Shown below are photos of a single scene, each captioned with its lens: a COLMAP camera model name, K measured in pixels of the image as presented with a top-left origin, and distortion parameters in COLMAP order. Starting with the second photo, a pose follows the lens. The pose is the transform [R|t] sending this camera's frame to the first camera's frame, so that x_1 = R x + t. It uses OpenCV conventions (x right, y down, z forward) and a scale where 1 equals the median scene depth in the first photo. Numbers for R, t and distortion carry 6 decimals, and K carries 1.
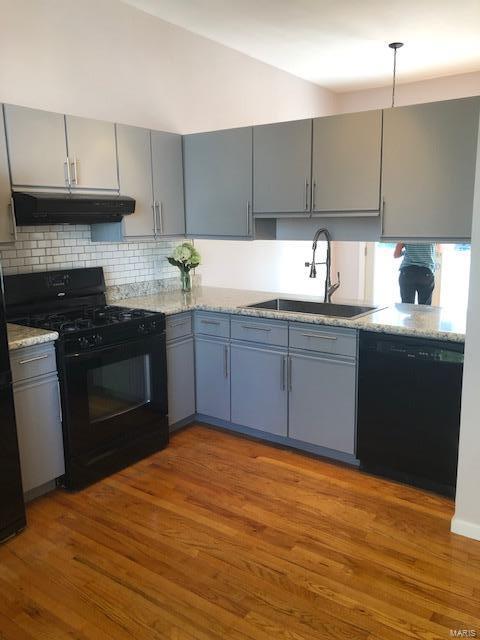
lens RADIAL K [[527.5, 0, 241.7], [0, 527.5, 320.5], [0, 0, 1]] dist [0.047603, -0.020588]
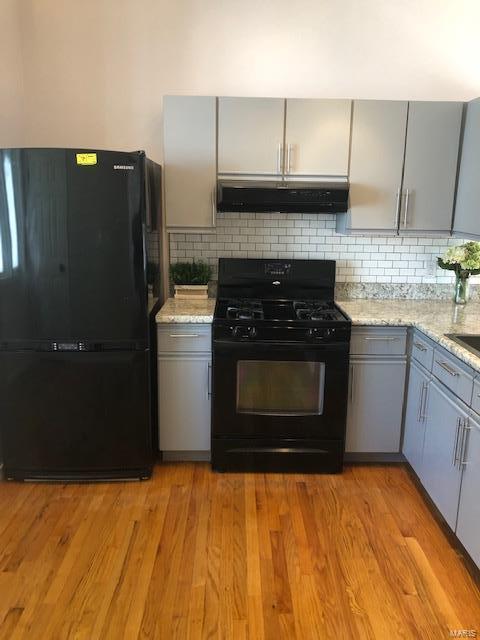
lens RADIAL K [[527.5, 0, 242.1], [0, 527.5, 320.5], [0, 0, 1]] dist [0.047603, -0.020588]
pose [[0.603761, 0.196509, -0.772565, 0.432934], [-0.176518, 0.978039, 0.110823, -0.084000], [0.777376, 0.069461, 0.625189, 0.355261]]
